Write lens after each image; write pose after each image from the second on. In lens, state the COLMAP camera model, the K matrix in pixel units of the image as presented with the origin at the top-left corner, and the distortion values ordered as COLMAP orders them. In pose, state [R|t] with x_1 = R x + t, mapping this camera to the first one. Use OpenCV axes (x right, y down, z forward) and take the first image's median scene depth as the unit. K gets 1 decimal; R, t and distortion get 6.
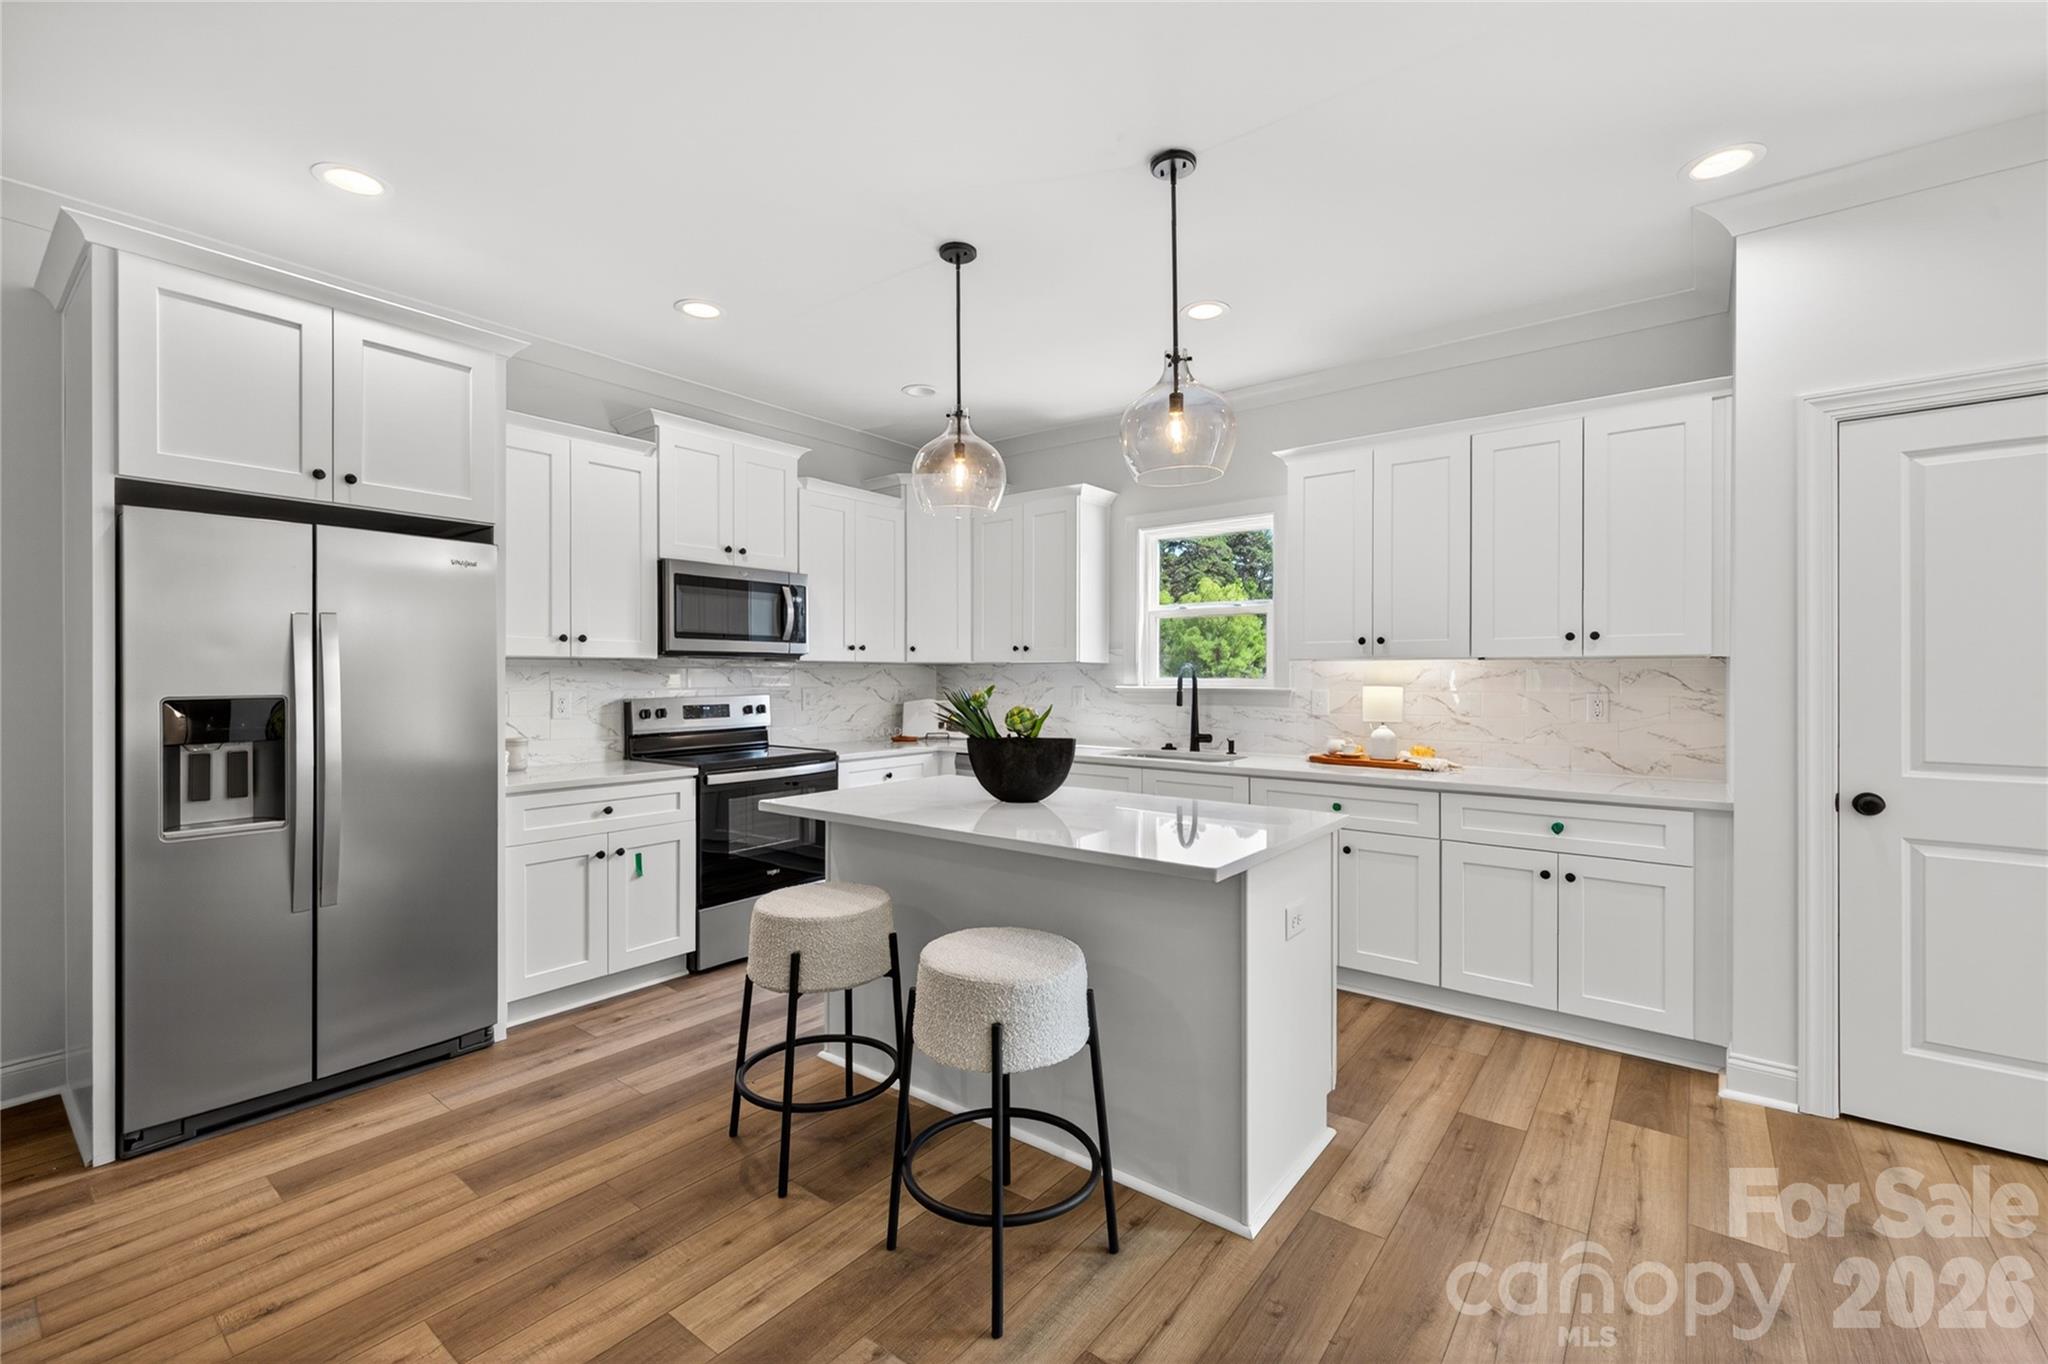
lens RADIAL K [[865.0, 0, 1024.1], [0, 865.0, 678.8], [0, 0, 1]] dist [0.012086, -0.001949]
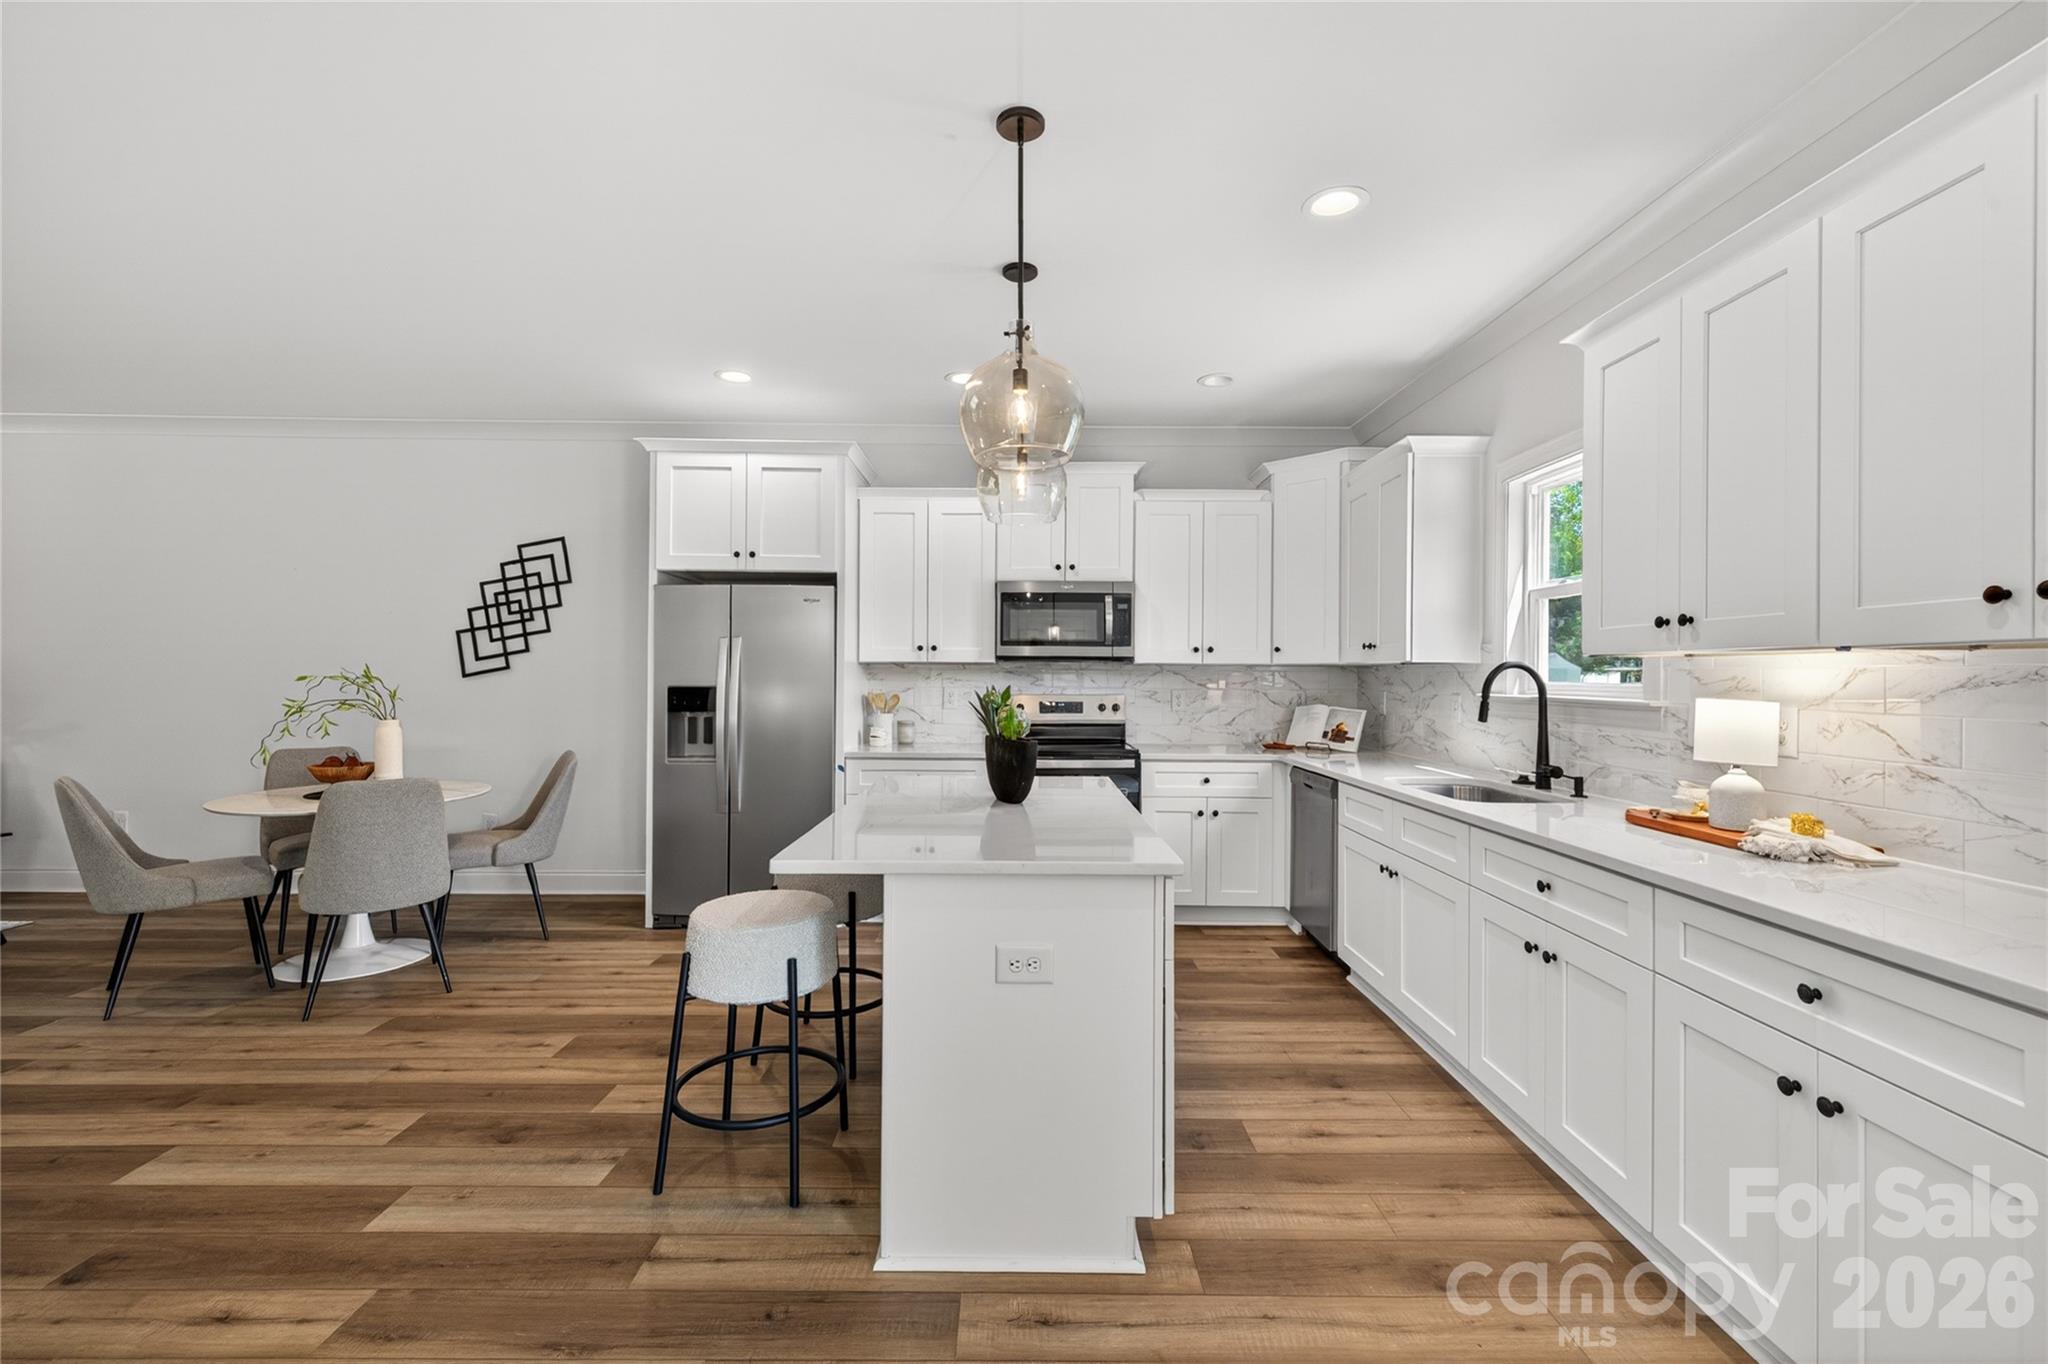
lens RADIAL K [[865.0, 0, 1023.2], [0, 865.0, 676.0], [0, 0, 1]] dist [0.012086, -0.001949]
pose [[0.616045, 0.003637, -0.787703, 0.521696], [-0.009535, 0.999951, -0.002840, -0.001077], [0.787653, 0.009260, 0.616049, 0.253831]]
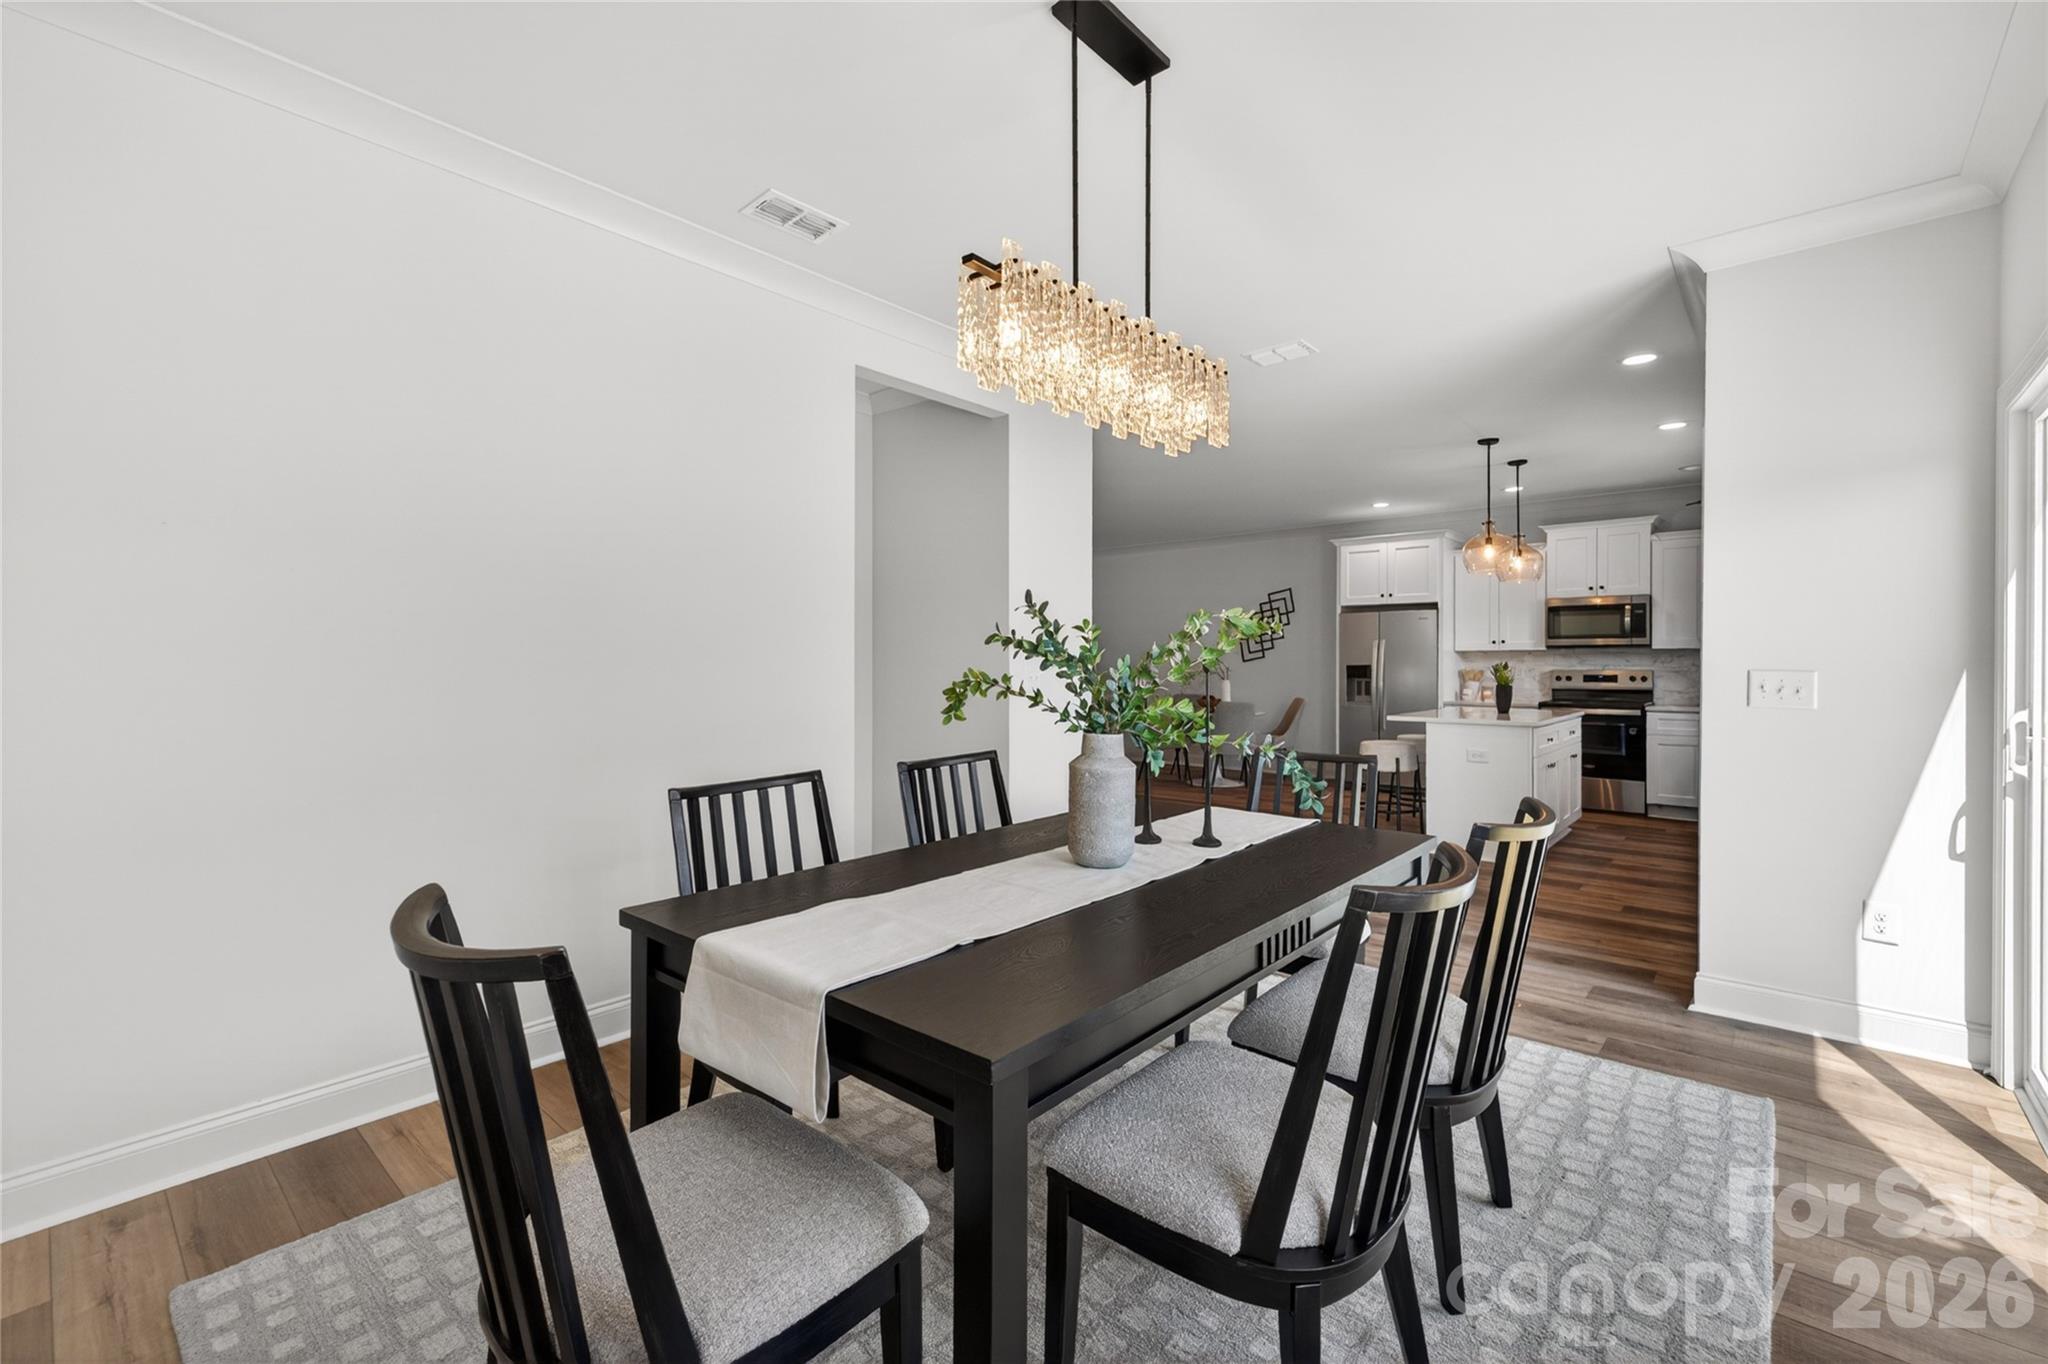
lens RADIAL K [[865.0, 0, 1036.3], [0, 865.0, 668.6], [0, 0, 1]] dist [0.012086, -0.001949]
pose [[-0.051297, 0.006246, -0.998664, 1.491780], [-0.001219, 0.999979, 0.006317, 0.007879], [0.998683, 0.001541, -0.051289, -0.058930]]
